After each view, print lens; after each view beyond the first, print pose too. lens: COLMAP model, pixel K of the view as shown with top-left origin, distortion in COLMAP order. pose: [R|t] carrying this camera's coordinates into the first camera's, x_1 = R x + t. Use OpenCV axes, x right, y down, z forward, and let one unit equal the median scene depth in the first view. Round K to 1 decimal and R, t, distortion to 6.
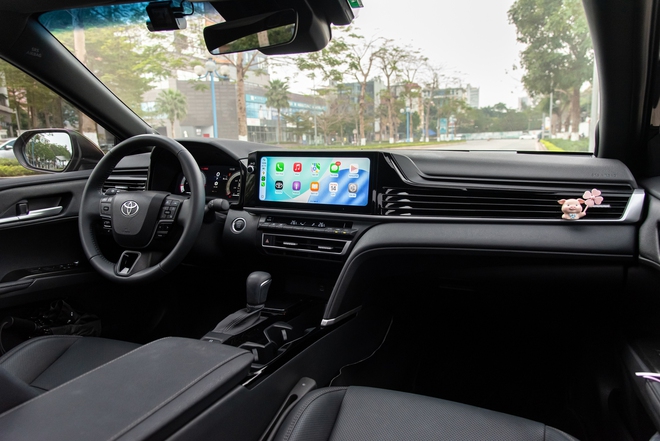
lens RADIAL K [[479.3, 0, 332.0], [0, 479.3, 218.6], [0, 0, 1]] dist [0.050566, 0.000434]
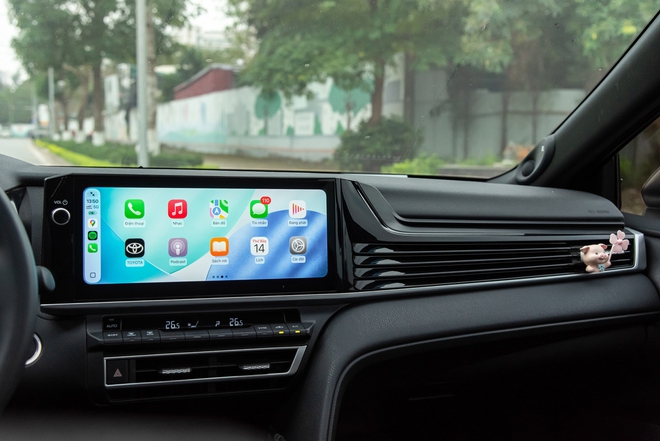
lens RADIAL K [[789.7, 0, 331.8], [0, 789.7, 218.9], [0, 0, 1]] dist [0.017713, 0.000000]
pose [[0.721305, -0.036870, 0.691635, -0.501113], [0.079232, 0.996419, -0.029513, -0.060421], [-0.688071, 0.076088, 0.721644, 0.316849]]
